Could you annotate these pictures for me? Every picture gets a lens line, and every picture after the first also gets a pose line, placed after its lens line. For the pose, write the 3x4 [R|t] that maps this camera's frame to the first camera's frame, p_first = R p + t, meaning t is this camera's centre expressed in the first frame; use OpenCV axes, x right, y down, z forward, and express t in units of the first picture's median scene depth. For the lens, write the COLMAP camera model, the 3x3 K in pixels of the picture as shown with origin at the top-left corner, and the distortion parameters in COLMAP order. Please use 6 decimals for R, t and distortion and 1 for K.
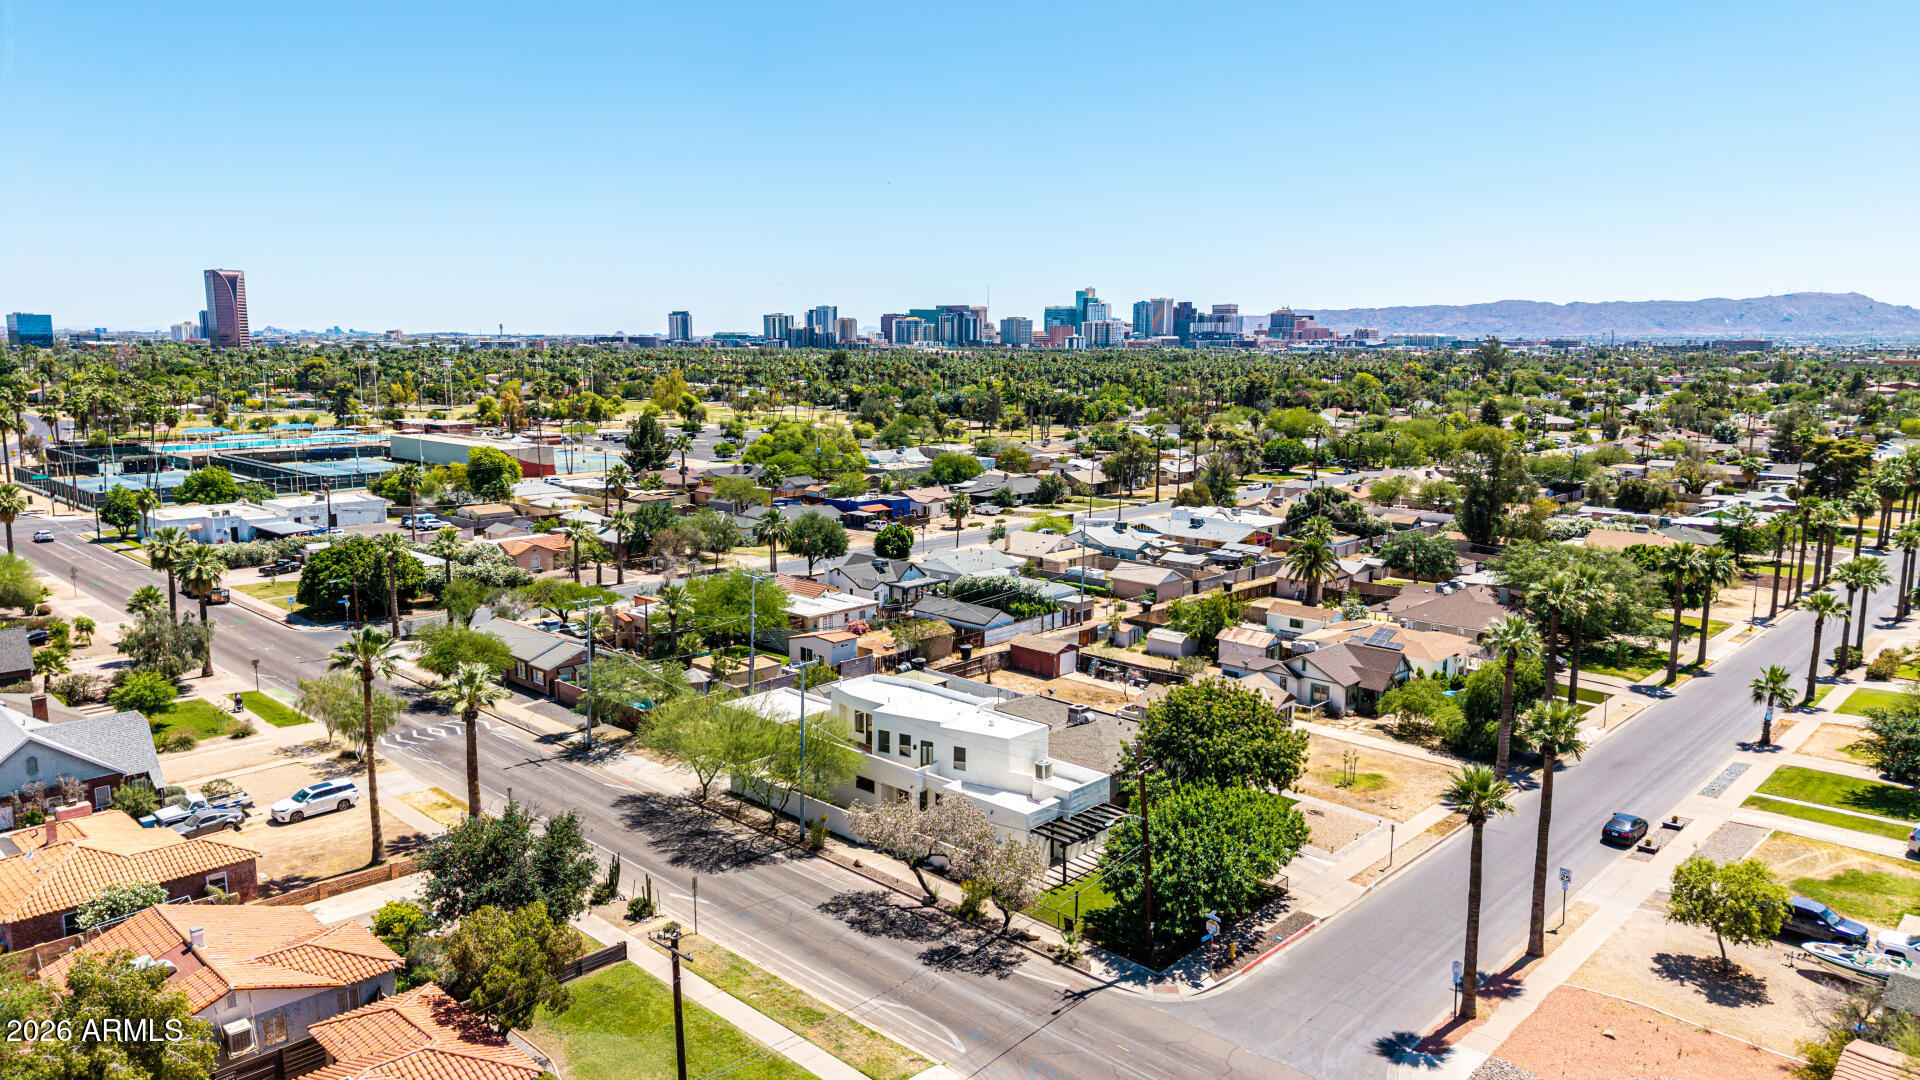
lens RADIAL K [[1273.5, 0, 949.9], [0, 1273.5, 525.2], [0, 0, 1]] dist [0.030858, -0.032210]
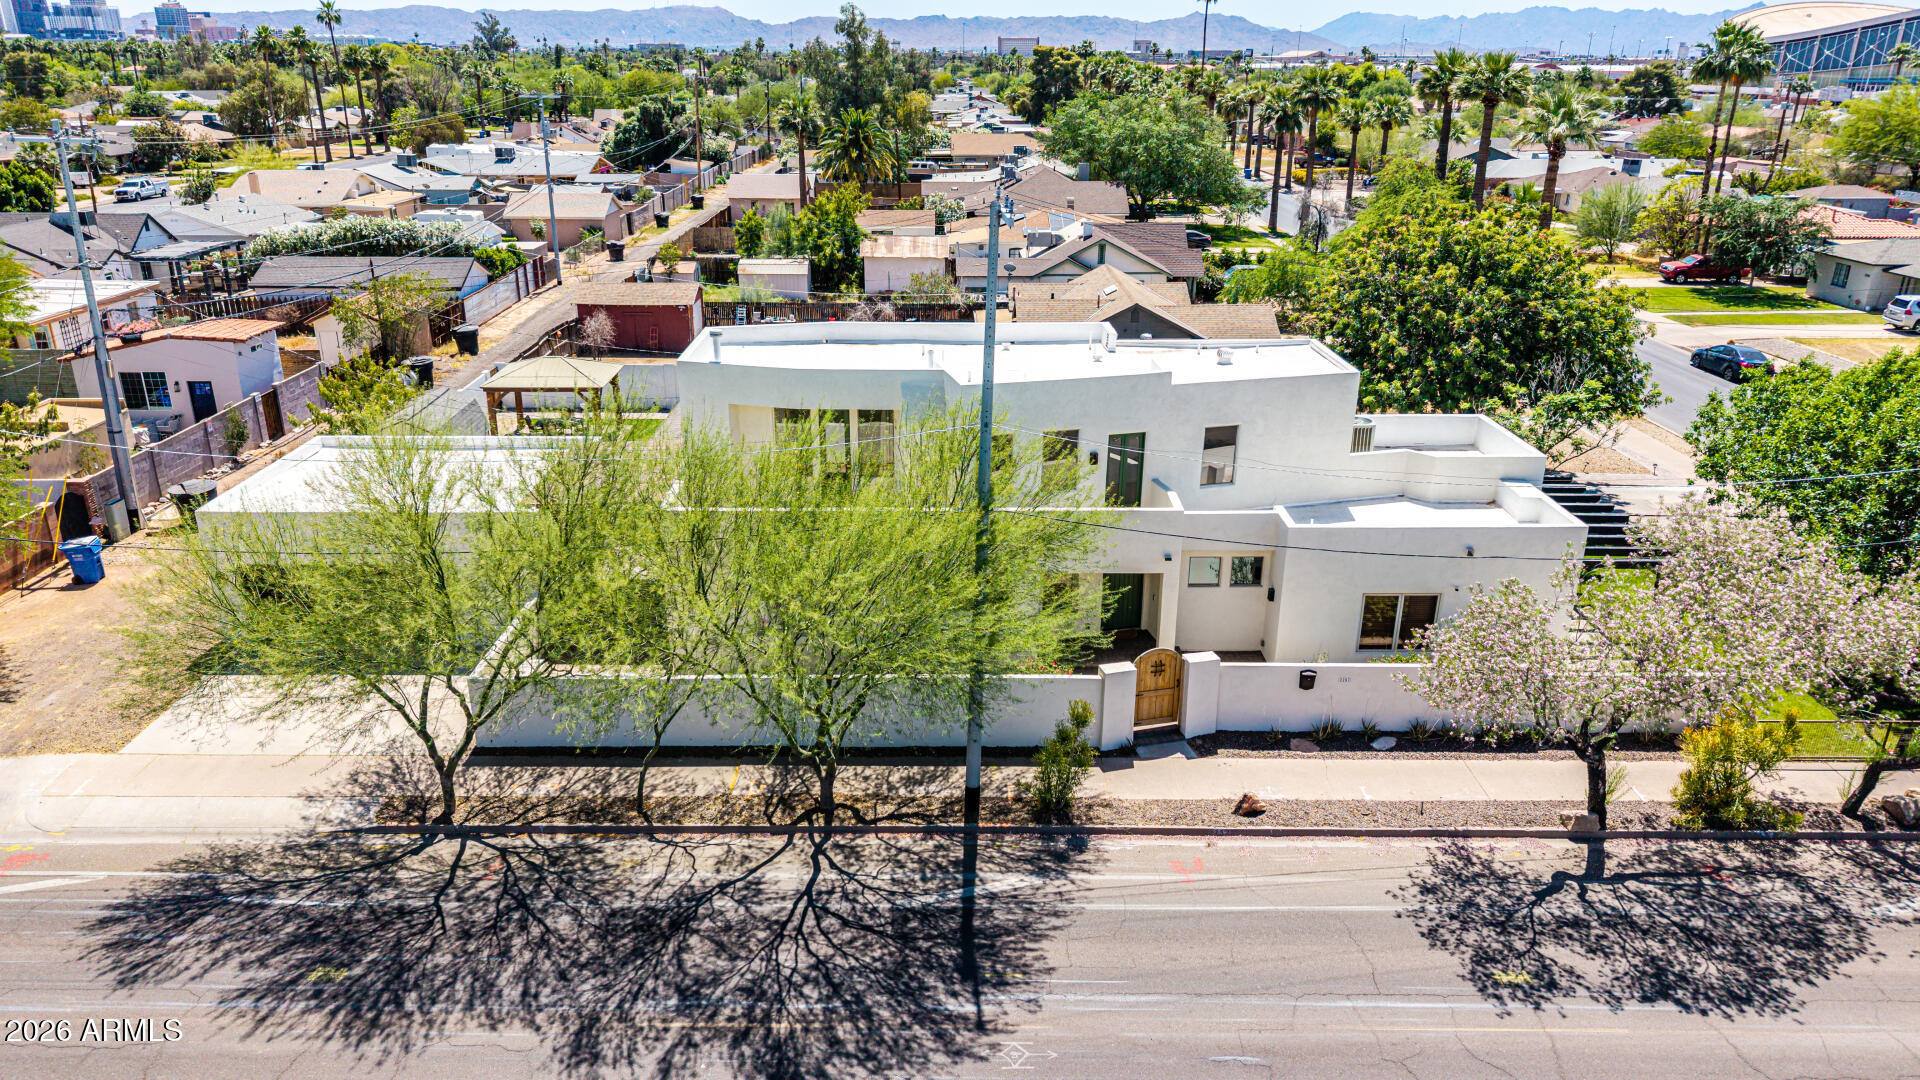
lens RADIAL K [[1273.5, 0, 956.9], [0, 1273.5, 549.0], [0, 0, 1]] dist [0.030858, -0.032210]
pose [[0.715136, -0.250895, 0.652405, -0.291672], [0.096399, 0.959842, 0.263458, 0.097730], [-0.692306, -0.125517, 0.710604, 0.745350]]
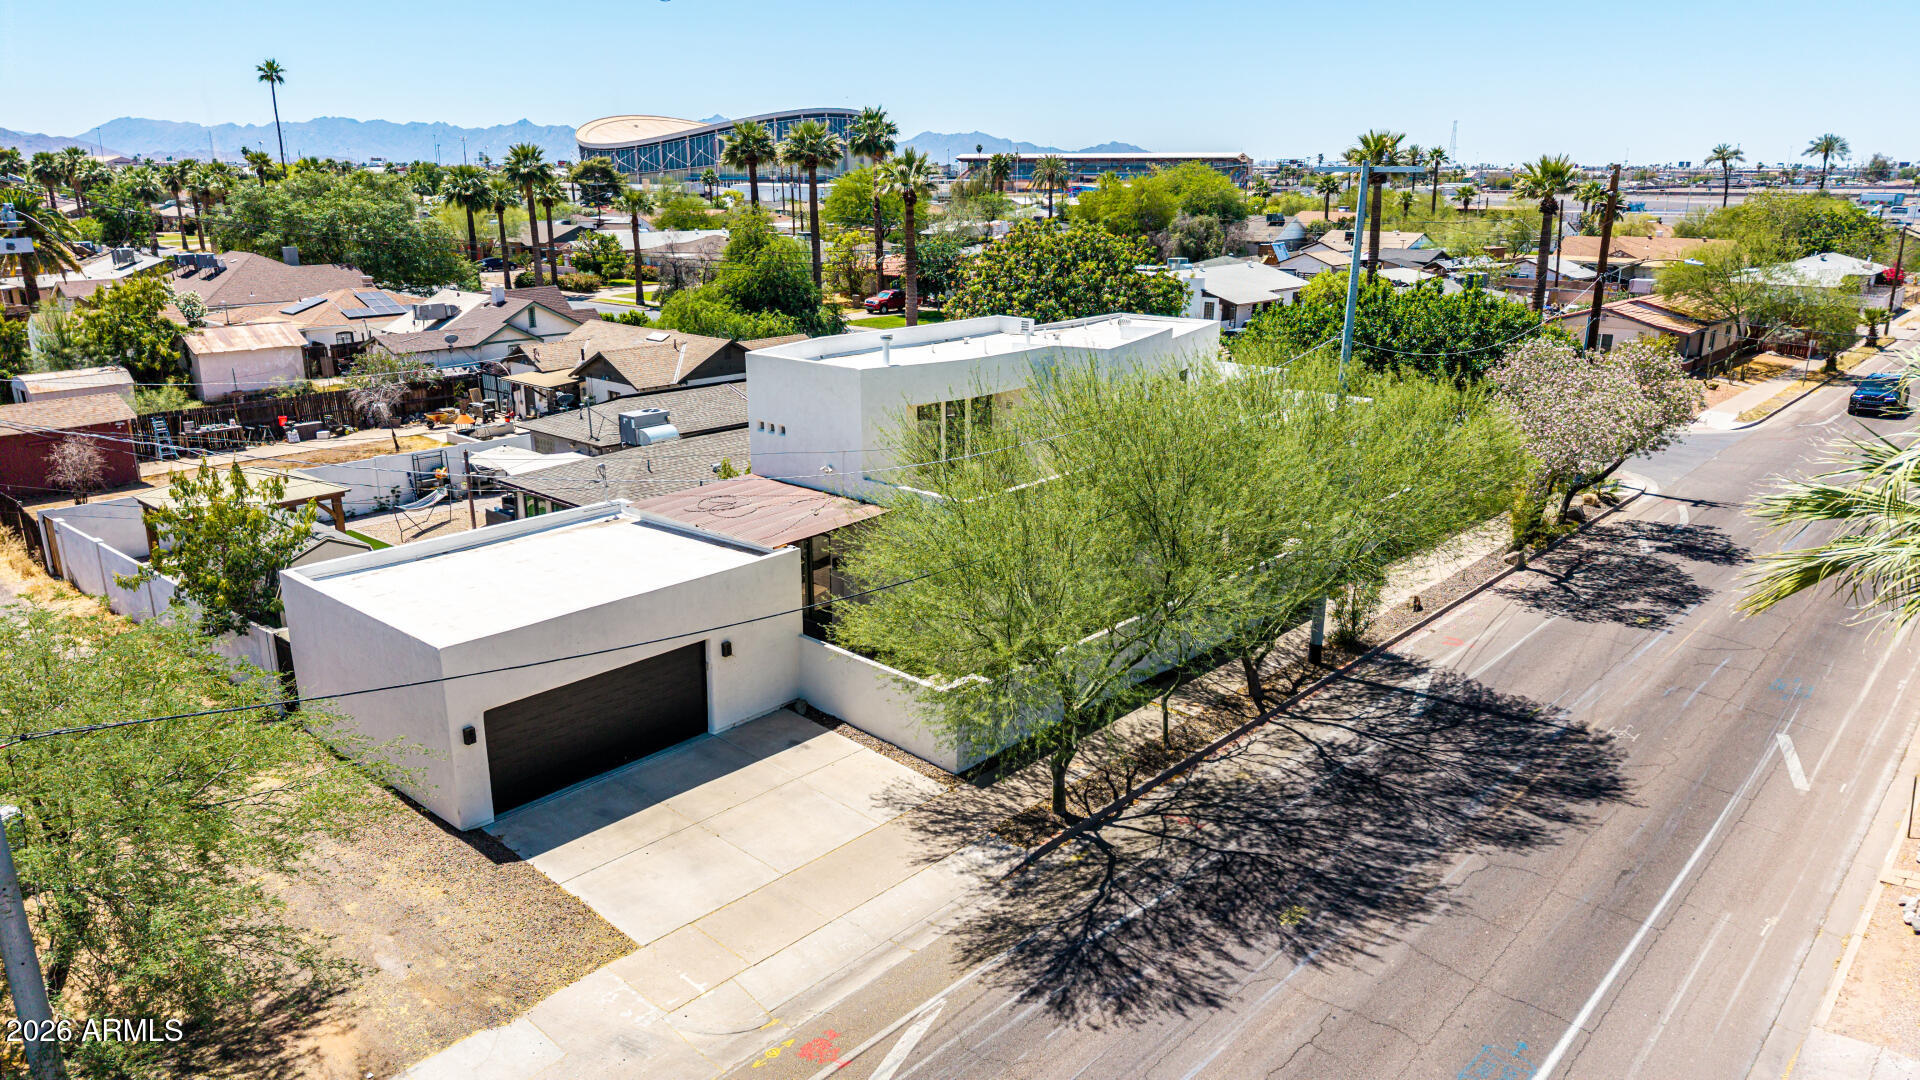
lens RADIAL K [[1273.5, 0, 948.8], [0, 1273.5, 552.7], [0, 0, 1]] dist [0.030858, -0.032210]
pose [[-0.030089, -0.290799, 0.956311, -0.447387], [0.138916, 0.946243, 0.292109, 0.083615], [-0.989847, 0.141636, 0.011925, 1.041767]]
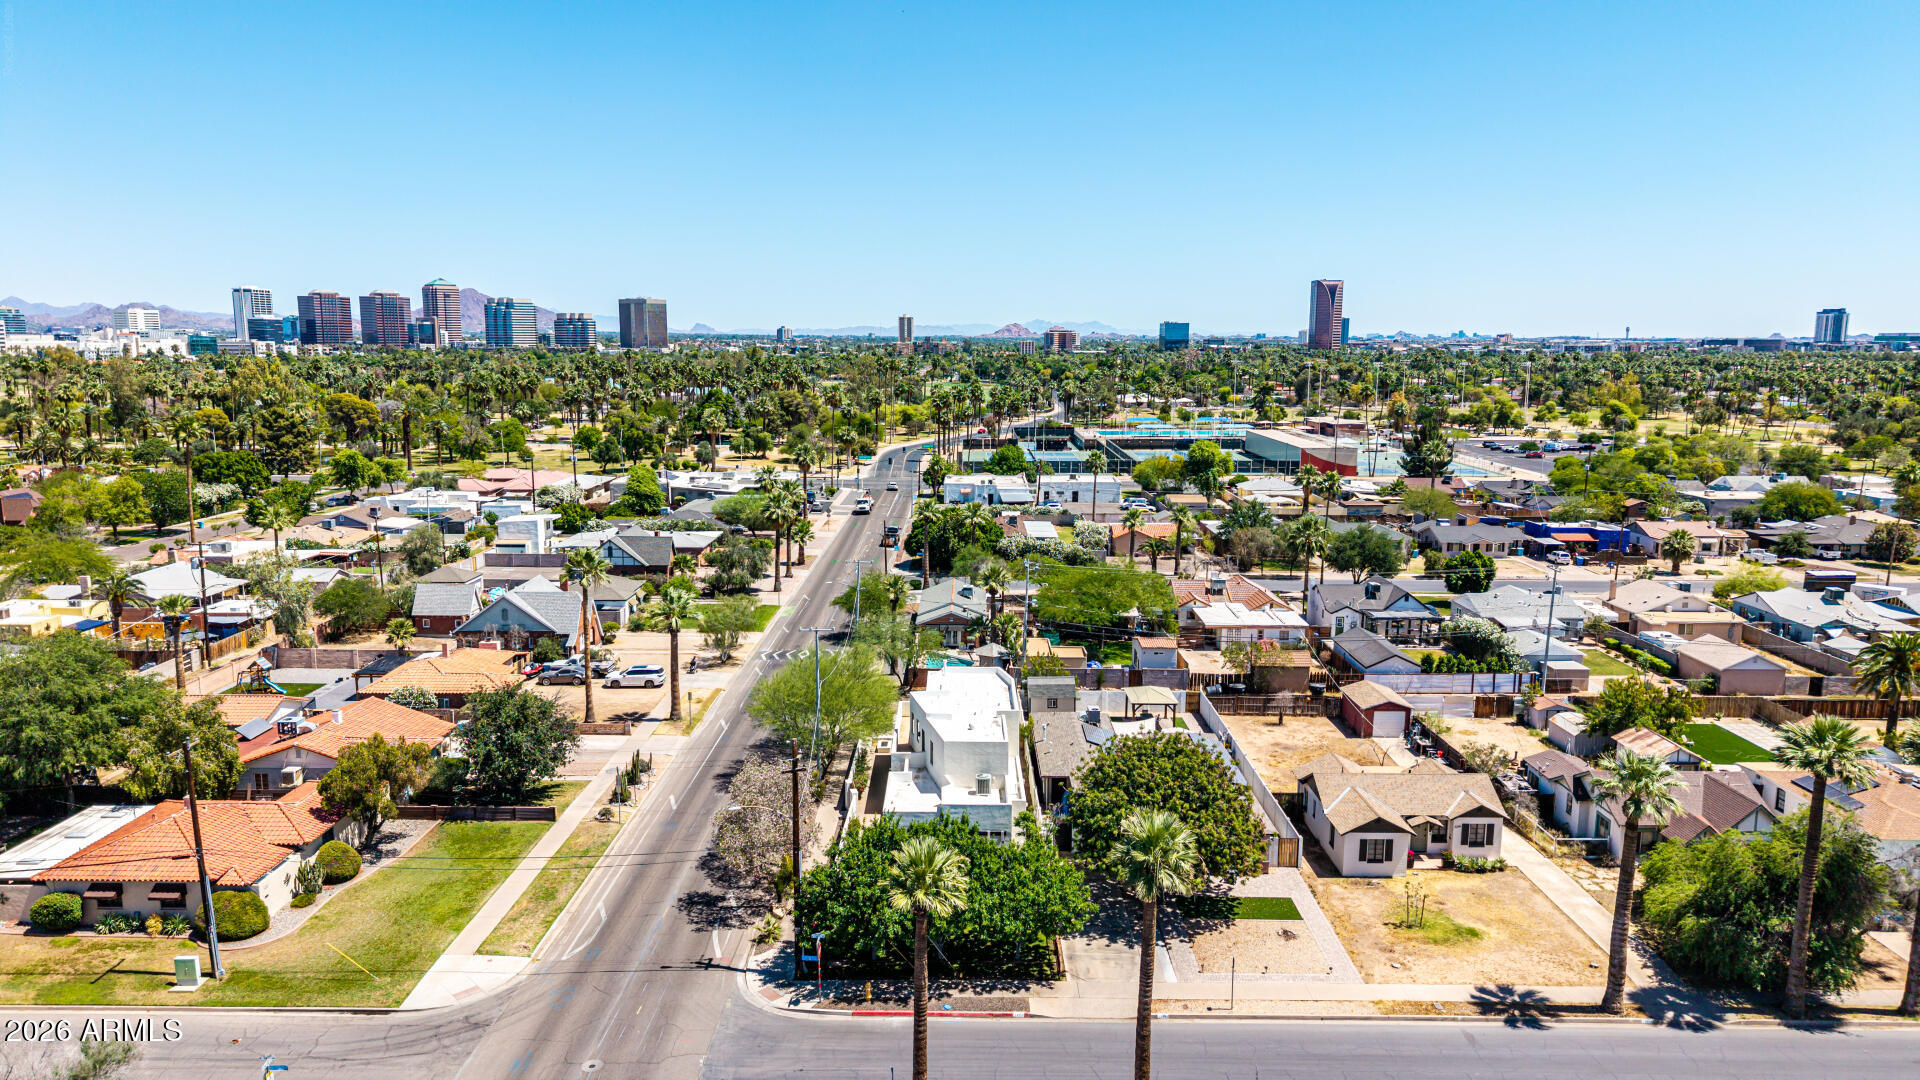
lens RADIAL K [[1273.5, 0, 954.3], [0, 1273.5, 539.0], [0, 0, 1]] dist [0.030858, -0.032210]
pose [[0.688490, 0.110364, -0.716799, 0.680774], [-0.104930, 0.993113, 0.052121, -0.034311], [0.717615, 0.039329, 0.695329, 0.301735]]
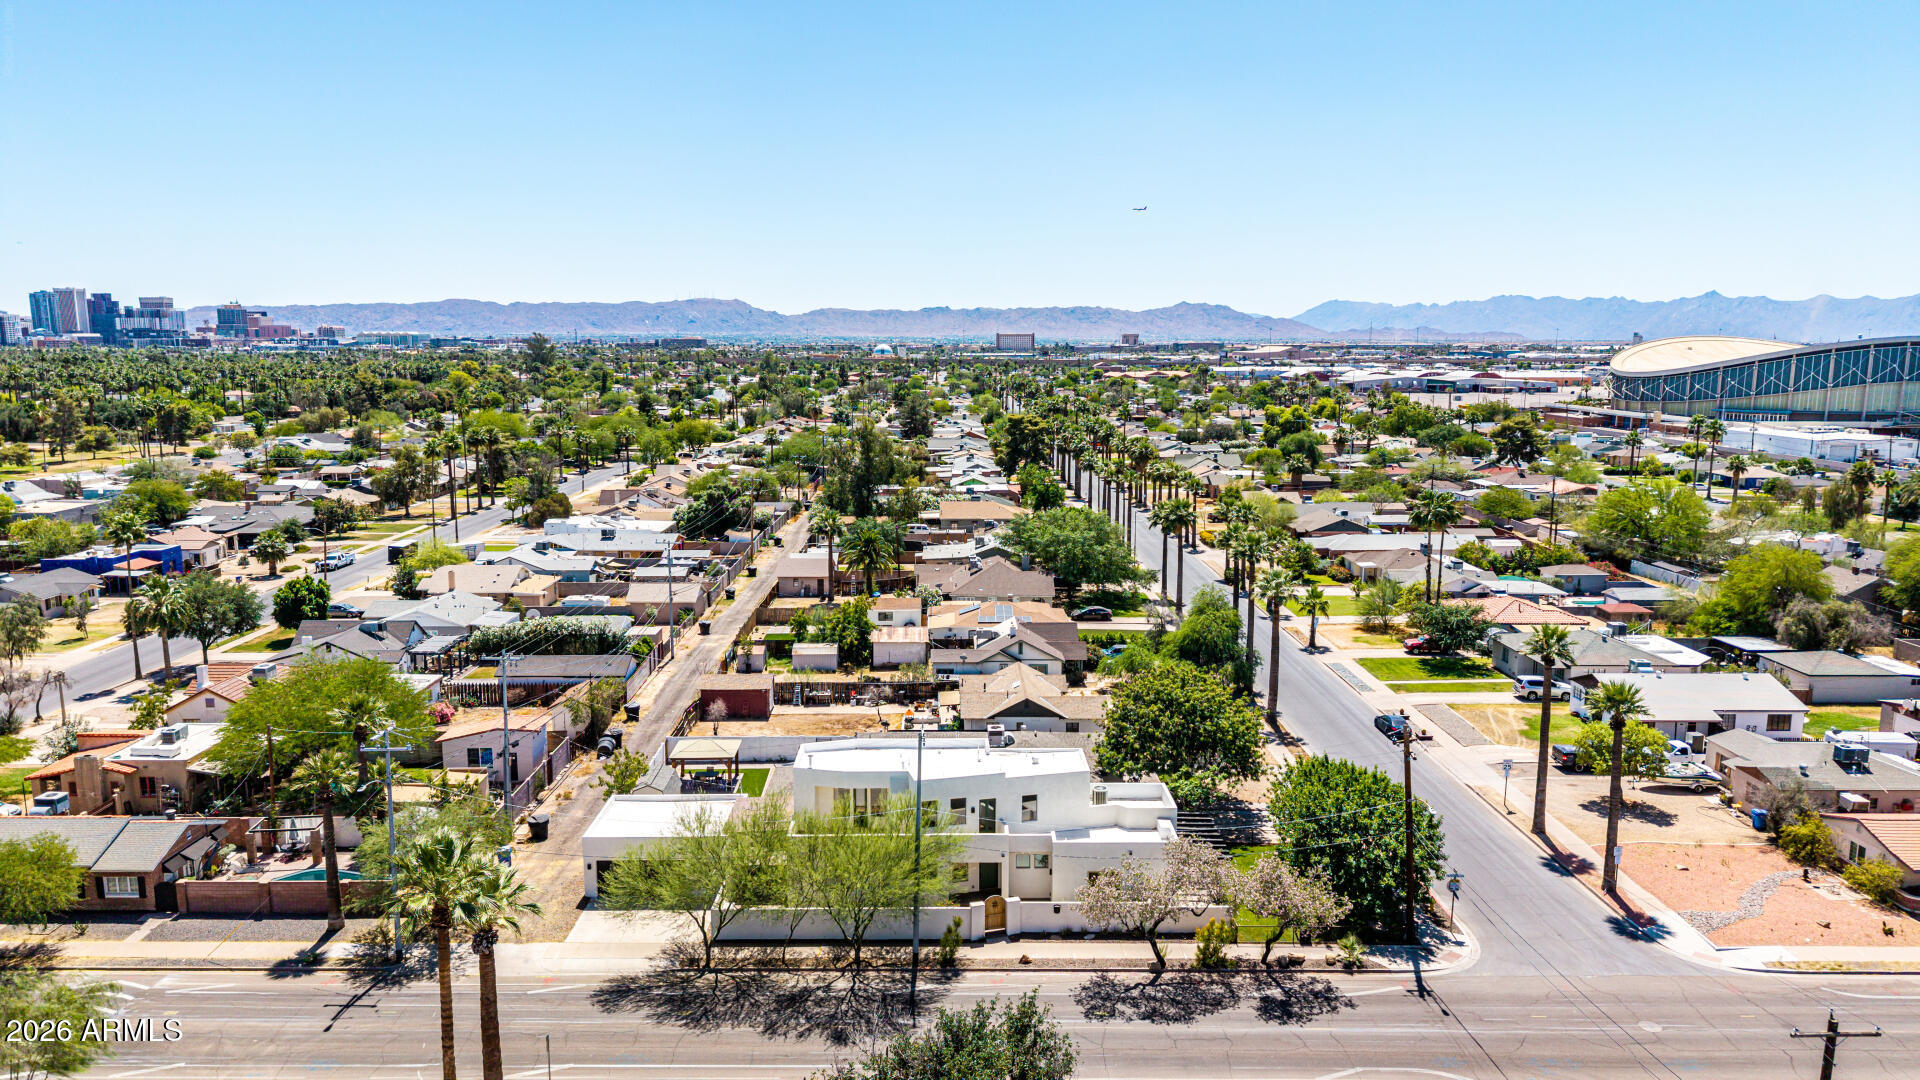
lens RADIAL K [[1273.5, 0, 953.2], [0, 1273.5, 518.4], [0, 0, 1]] dist [0.030858, -0.032210]
pose [[0.718826, -0.098301, 0.688205, -0.582826], [0.101265, 0.994199, 0.036238, -0.047859], [-0.687775, 0.043642, 0.724611, 0.378425]]
